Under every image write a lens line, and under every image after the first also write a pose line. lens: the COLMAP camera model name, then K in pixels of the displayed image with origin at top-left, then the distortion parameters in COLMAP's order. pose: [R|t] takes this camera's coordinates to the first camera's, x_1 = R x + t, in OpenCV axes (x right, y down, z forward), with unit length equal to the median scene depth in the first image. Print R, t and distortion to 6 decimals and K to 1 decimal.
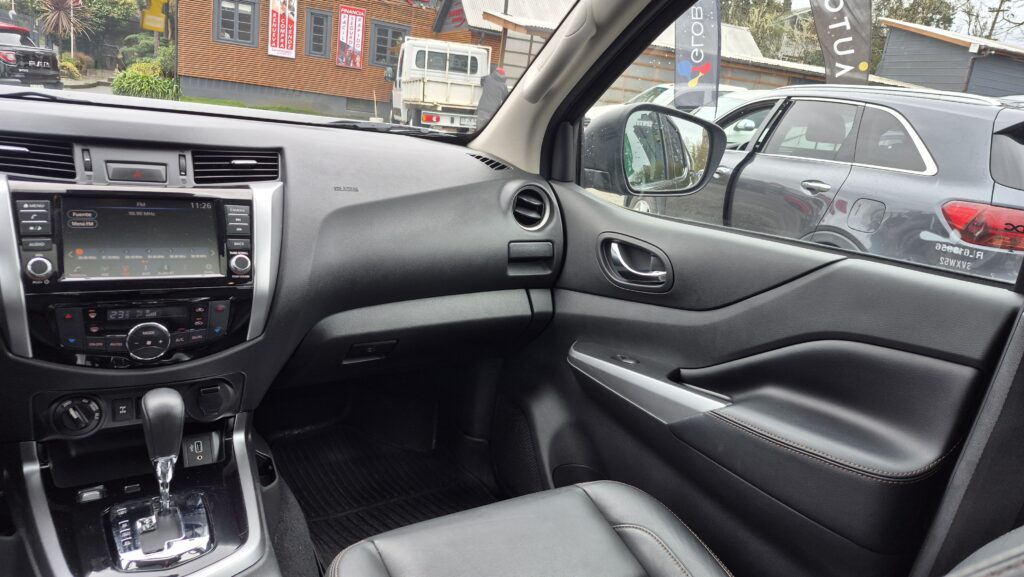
lens RADIAL K [[704.4, 0, 513.6], [0, 704.4, 282.0], [0, 0, 1]] dist [0.065711, -0.087708]
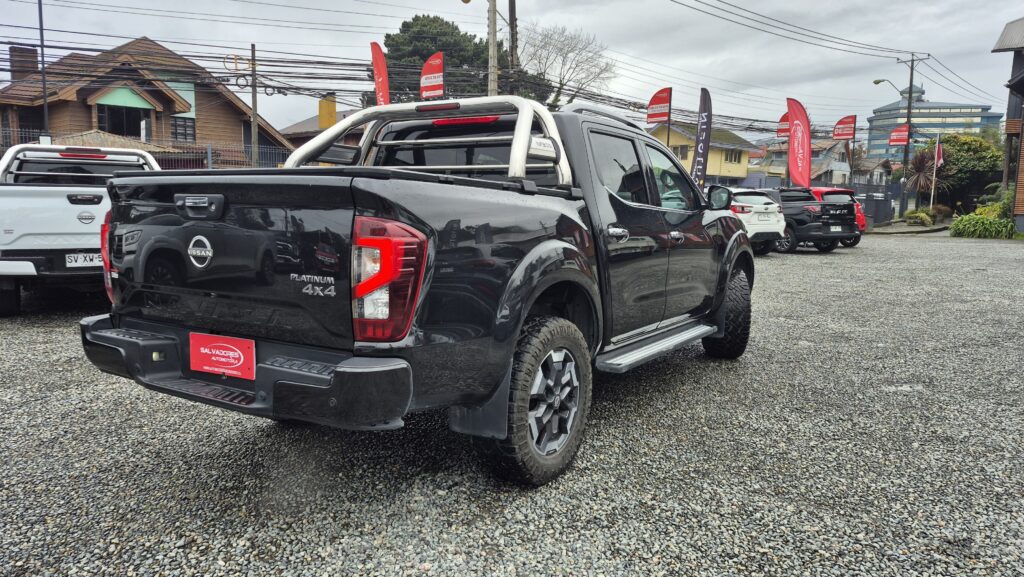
lens RADIAL K [[696.8, 0, 515.7], [0, 696.8, 290.5], [0, 0, 1]] dist [0.076849, -0.076422]
pose [[0.421837, 0.002755, -0.906668, 3.717873], [-0.183571, 0.979544, -0.082432, 1.031250], [0.887894, 0.201210, 0.413714, -1.848246]]
